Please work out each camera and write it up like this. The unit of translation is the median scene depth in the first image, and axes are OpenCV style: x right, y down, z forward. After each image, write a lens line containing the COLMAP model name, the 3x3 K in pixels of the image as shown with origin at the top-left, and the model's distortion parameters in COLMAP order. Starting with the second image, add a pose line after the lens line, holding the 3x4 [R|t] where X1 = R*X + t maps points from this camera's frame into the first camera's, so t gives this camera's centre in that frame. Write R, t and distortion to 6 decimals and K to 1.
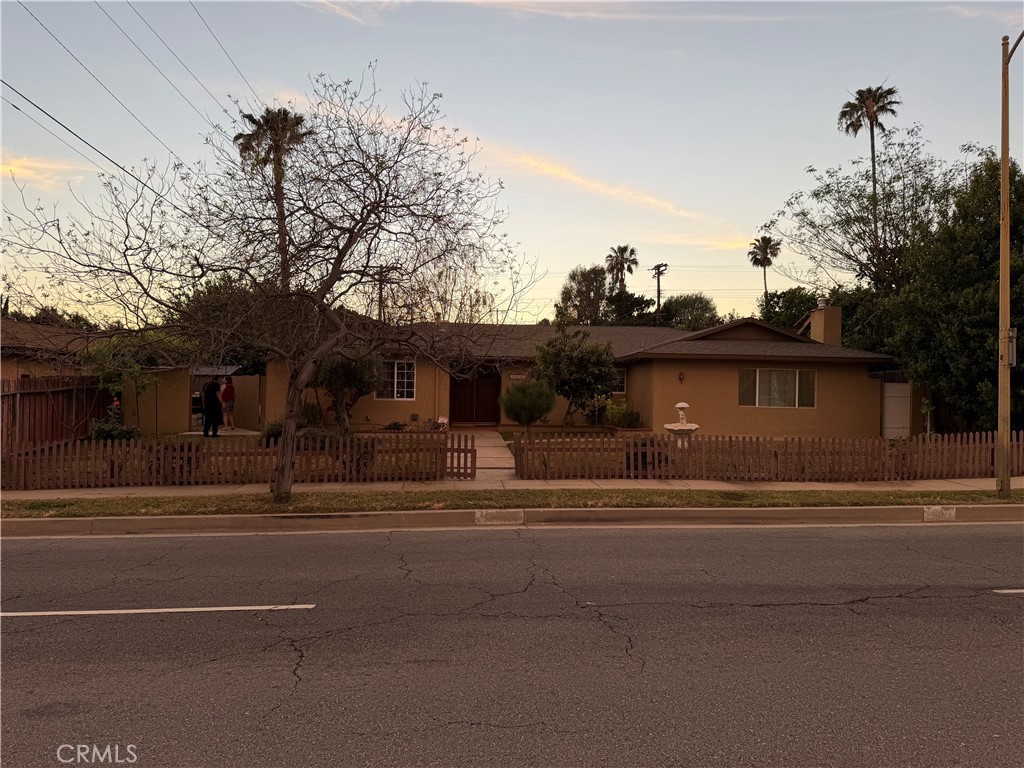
lens RADIAL K [[708.8, 0, 506.6], [0, 708.8, 382.4], [0, 0, 1]] dist [0.041556, -0.041164]
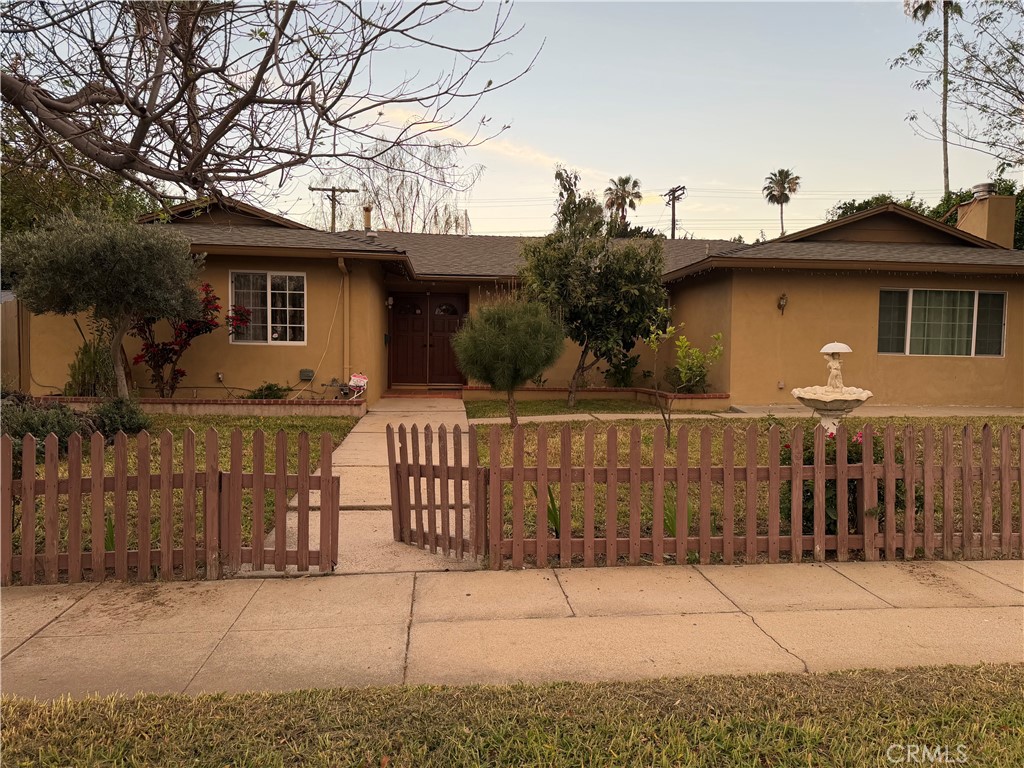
lens RADIAL K [[708.8, 0, 513.5], [0, 708.8, 389.0], [0, 0, 1]] dist [0.041556, -0.041164]
pose [[0.999661, -0.003890, 0.025748, 0.016222], [0.002099, 0.997598, 0.069243, 0.019833], [-0.025955, -0.069165, 0.997268, 0.408588]]
